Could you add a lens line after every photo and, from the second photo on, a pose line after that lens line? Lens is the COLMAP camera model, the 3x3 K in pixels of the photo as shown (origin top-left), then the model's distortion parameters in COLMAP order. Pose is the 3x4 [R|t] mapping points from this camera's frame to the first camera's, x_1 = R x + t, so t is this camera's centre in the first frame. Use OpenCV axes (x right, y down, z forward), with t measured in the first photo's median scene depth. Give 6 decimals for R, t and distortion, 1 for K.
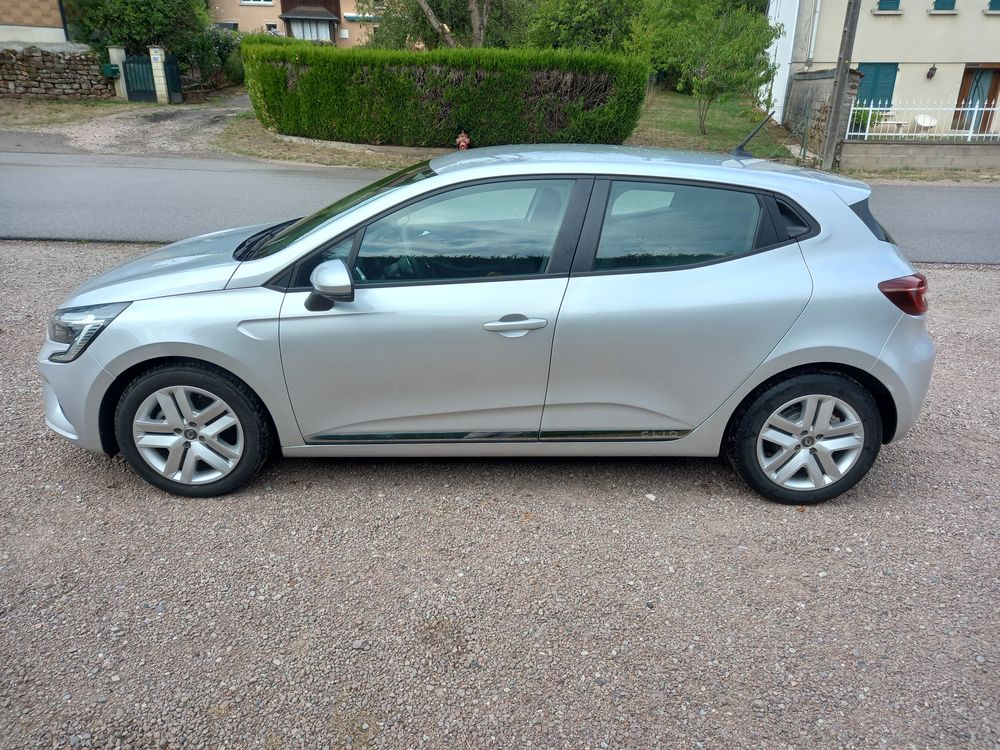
lens RADIAL K [[733.8, 0, 500.0], [0, 733.8, 375.0], [0, 0, 1]] dist [0.031379, -0.014157]
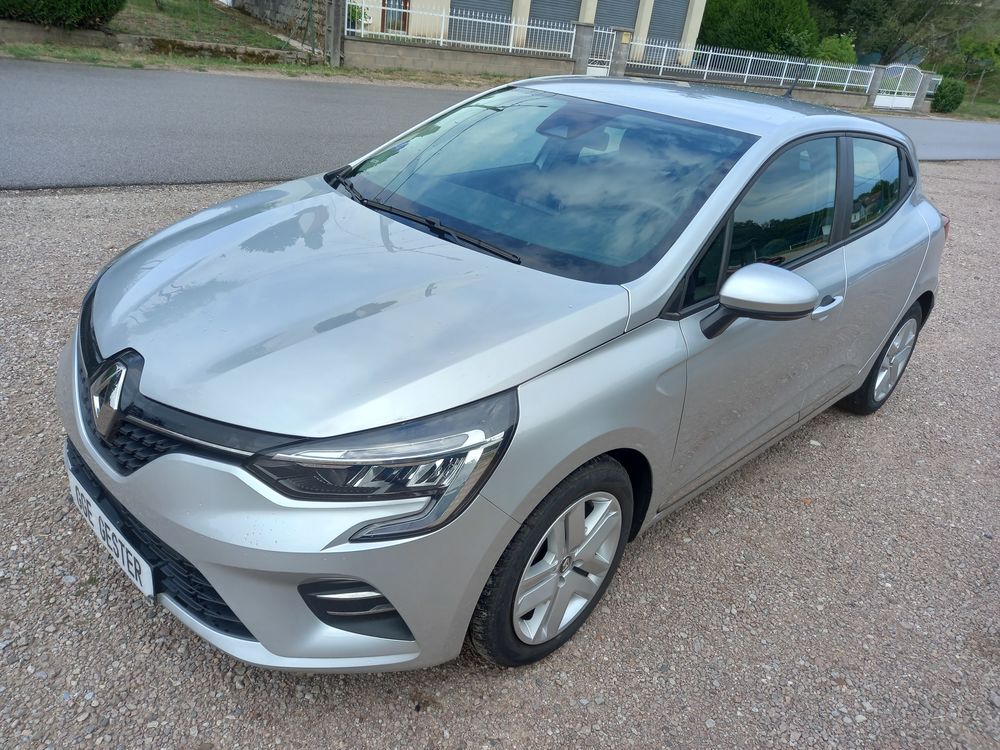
lens RADIAL K [[731.1, 0, 501.7], [0, 731.1, 402.6], [0, 0, 1]] dist [0.008293, 0.000026]
pose [[0.712148, -0.260664, 0.651843, -0.163883], [0.142621, 0.962868, 0.229224, -0.040919], [-0.687389, -0.070275, 0.722881, 0.113878]]
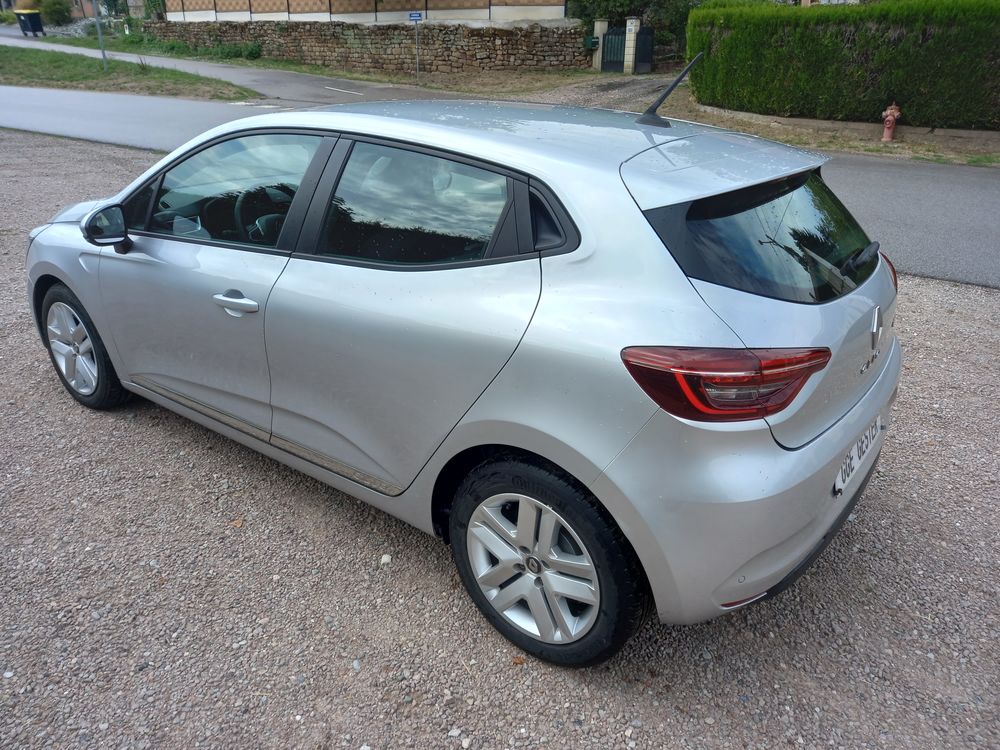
lens RADIAL K [[733.8, 0, 500.0], [0, 733.8, 375.0], [0, 0, 1]] dist [0.031379, -0.014157]
pose [[0.786513, 0.235221, -0.571023, 0.143891], [-0.216858, 0.970937, 0.101263, -0.026062], [0.578247, 0.044186, 0.814664, 0.089342]]
